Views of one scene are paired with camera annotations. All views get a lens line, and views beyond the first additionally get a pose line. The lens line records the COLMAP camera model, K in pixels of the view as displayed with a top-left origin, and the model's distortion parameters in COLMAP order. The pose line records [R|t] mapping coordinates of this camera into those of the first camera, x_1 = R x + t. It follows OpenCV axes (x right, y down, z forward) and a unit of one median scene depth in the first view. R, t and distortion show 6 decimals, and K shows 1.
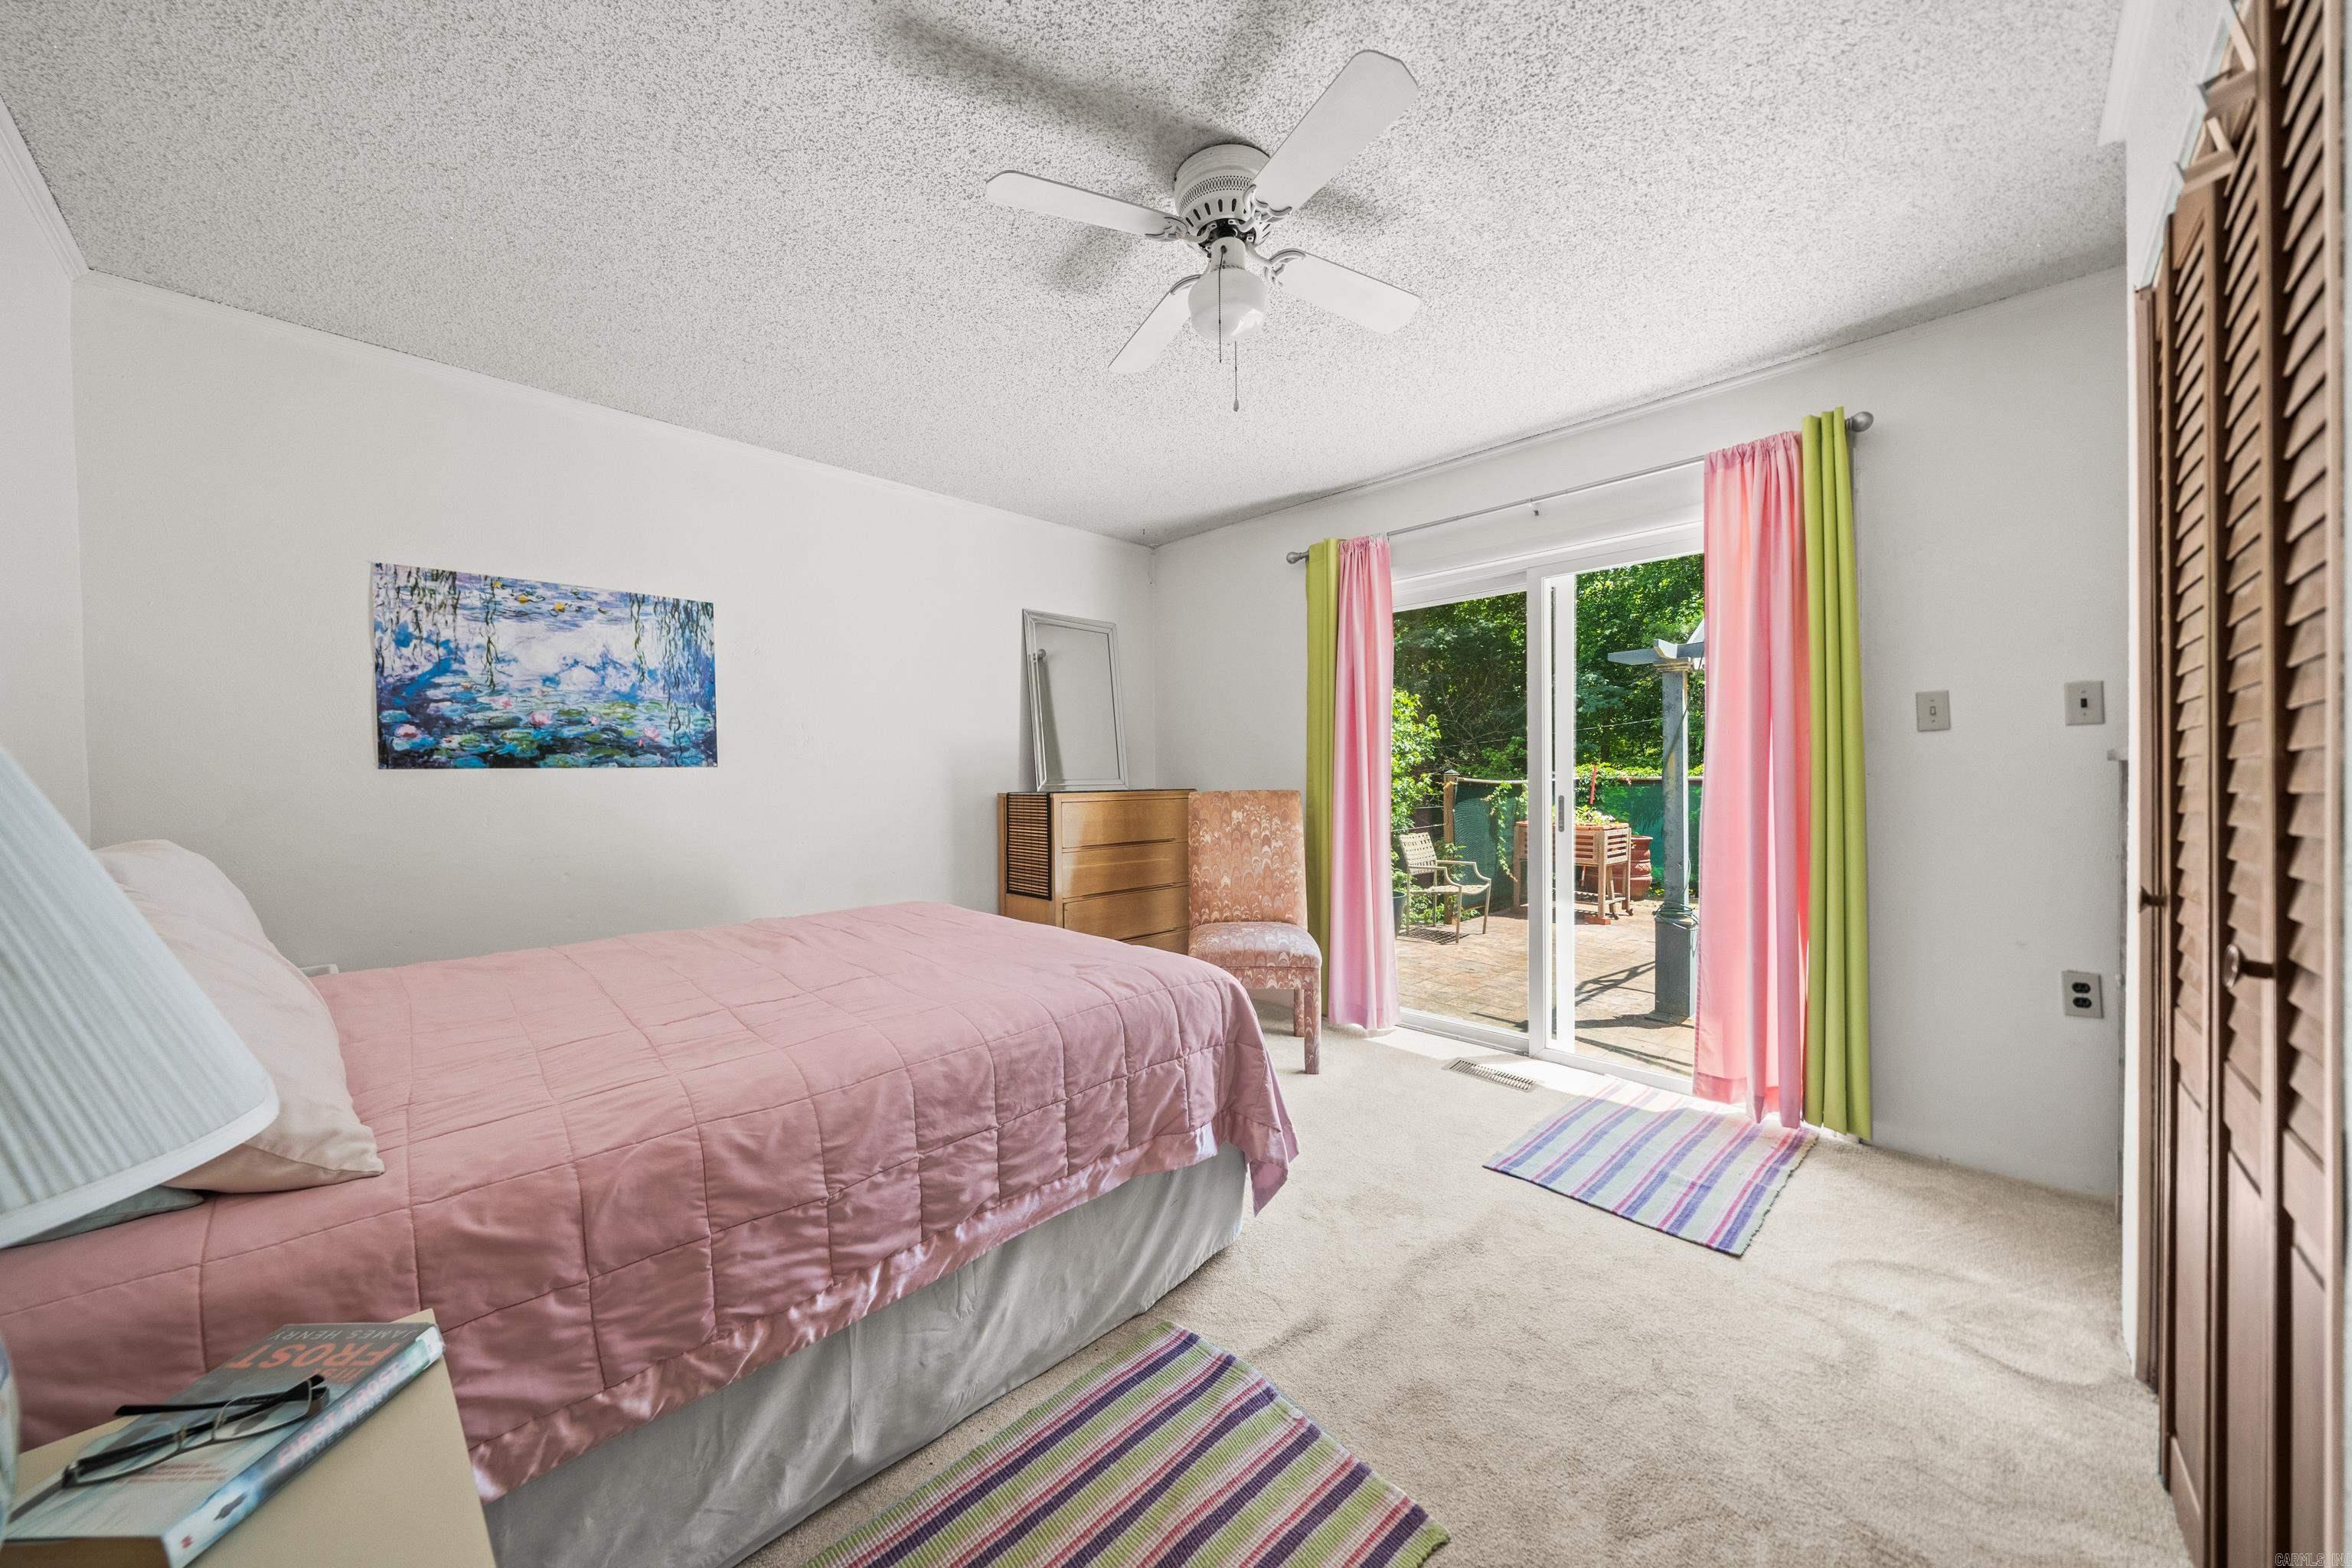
lens RADIAL K [[792.8, 0, 1176.0], [0, 792.8, 784.0], [0, 0, 1]] dist [-0.001360, -0.000083]
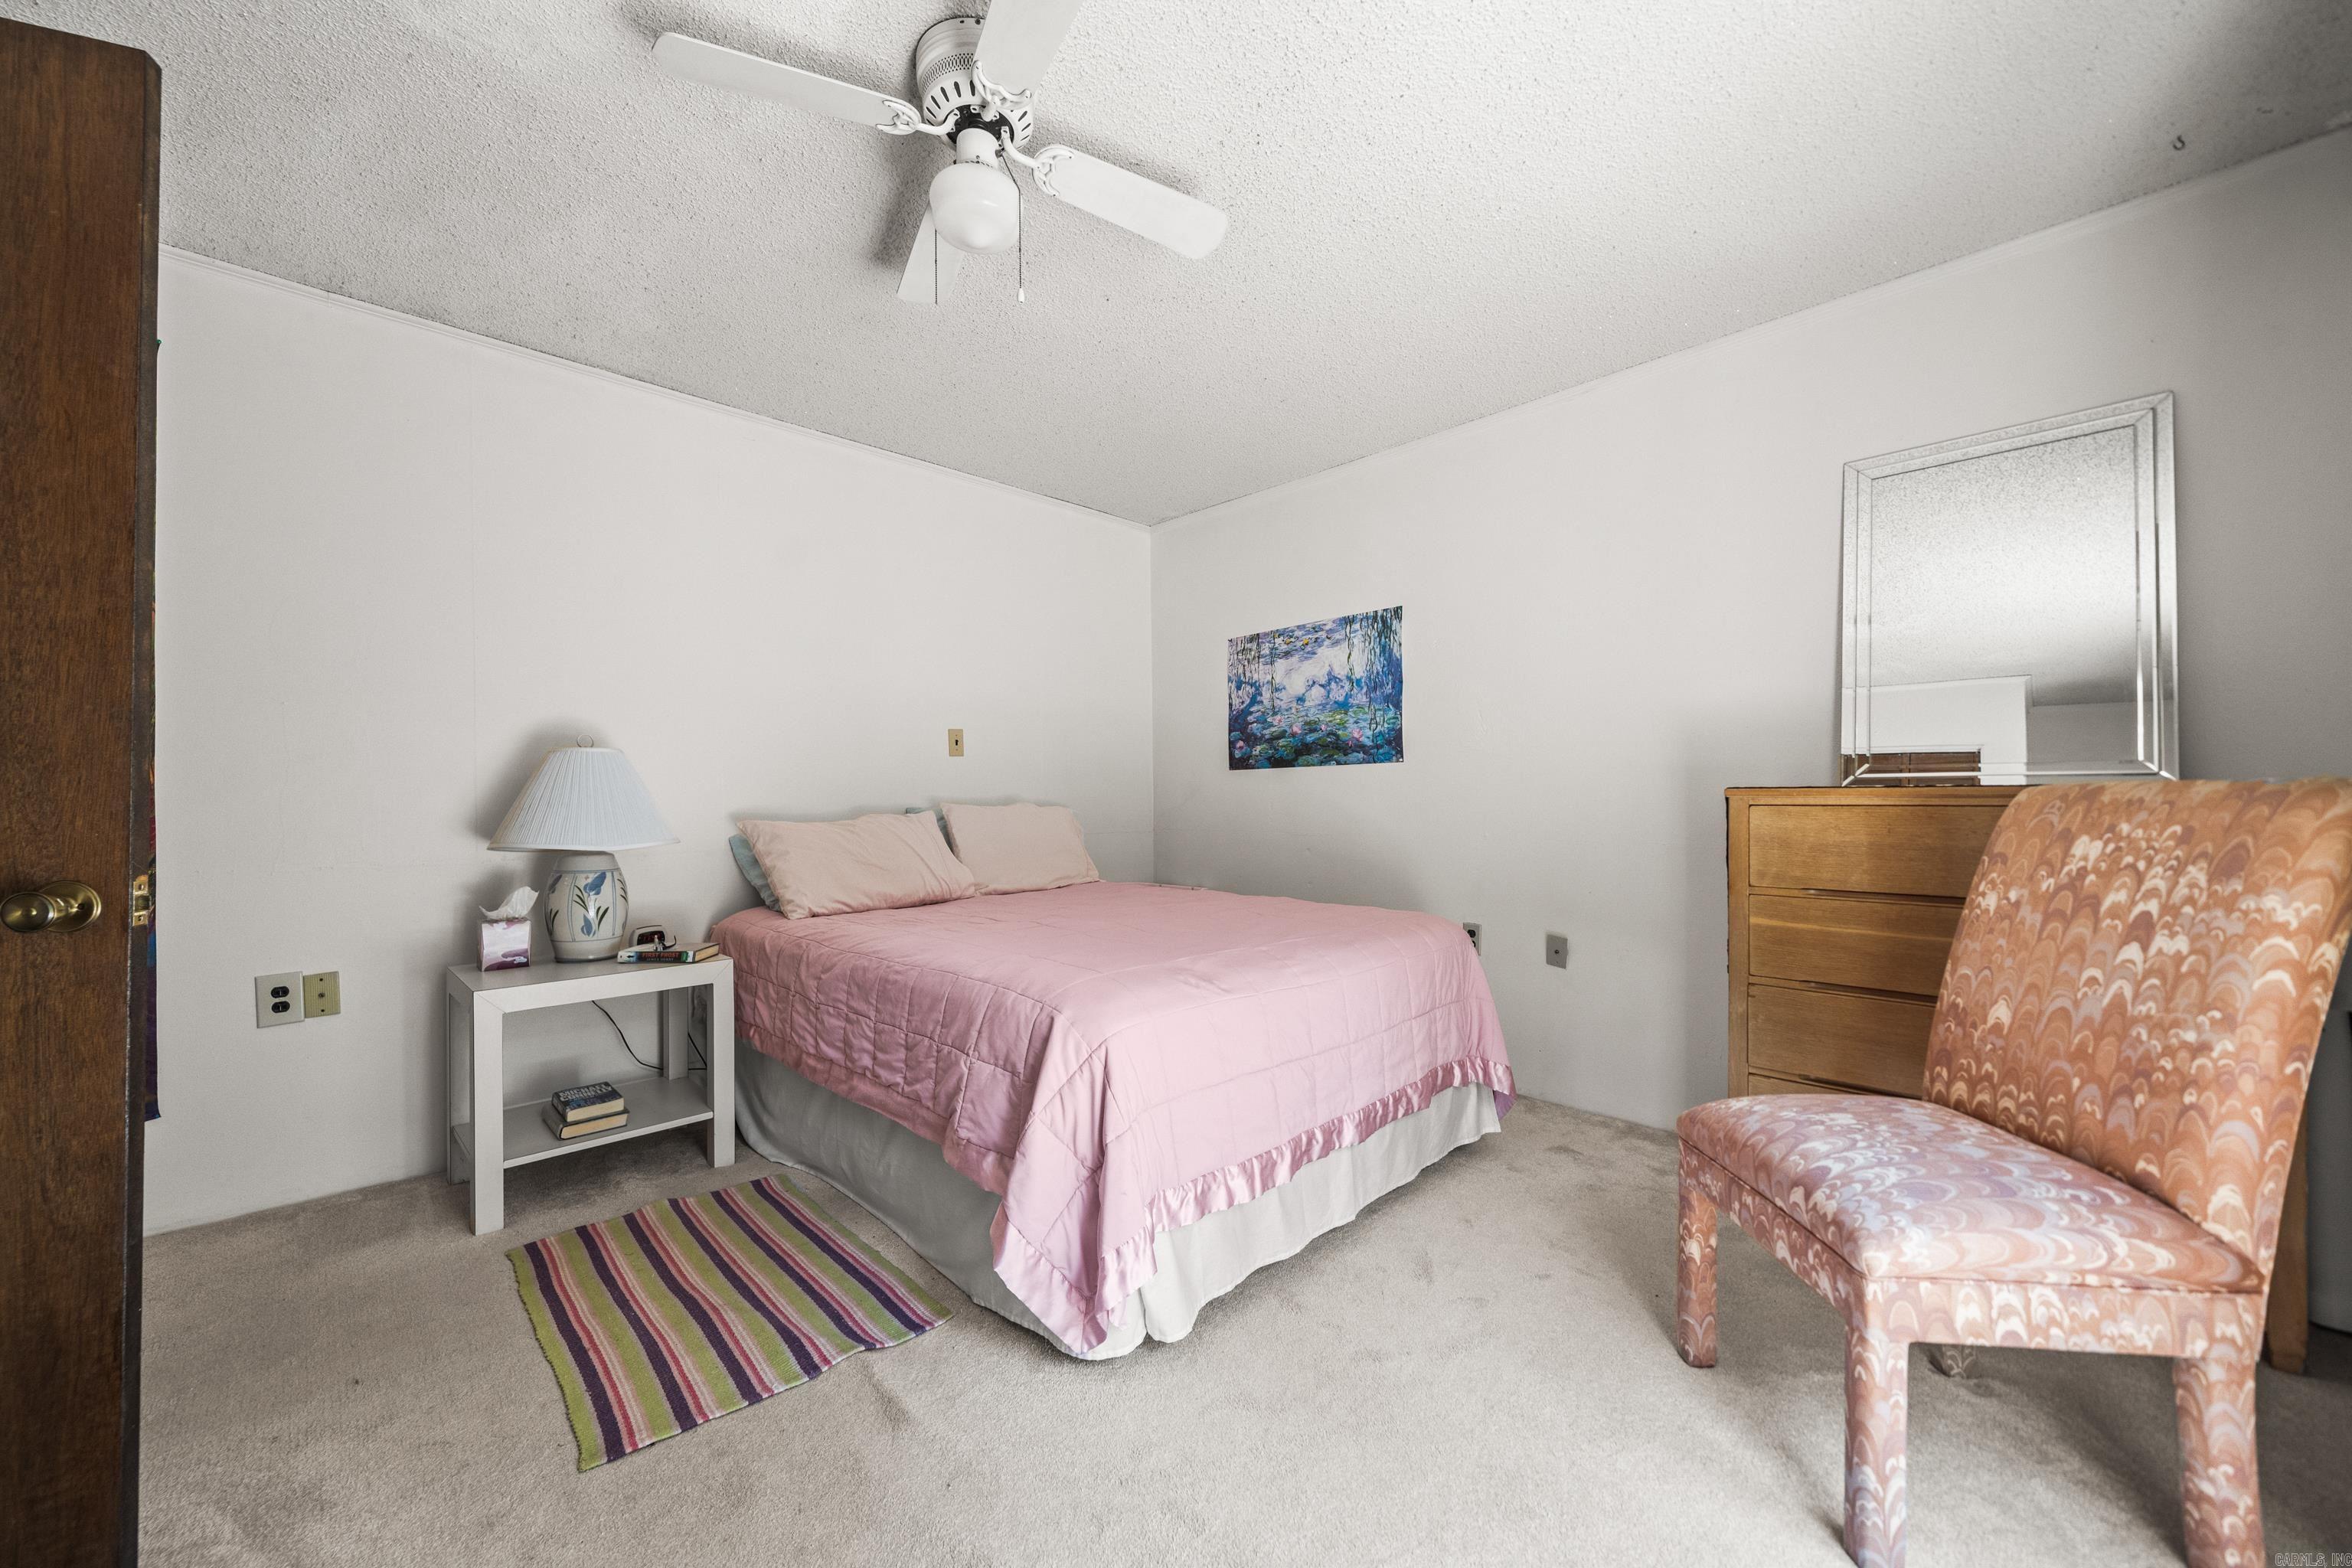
lens RADIAL K [[905.7, 0, 1176.0], [0, 905.7, 784.0], [0, 0, 1]] dist [-0.001755, -0.000068]
pose [[-0.023076, -0.007204, -0.999708, 0.682702], [-0.003556, 0.999968, -0.007124, 0.018859], [0.999727, 0.003391, -0.023101, 0.805288]]
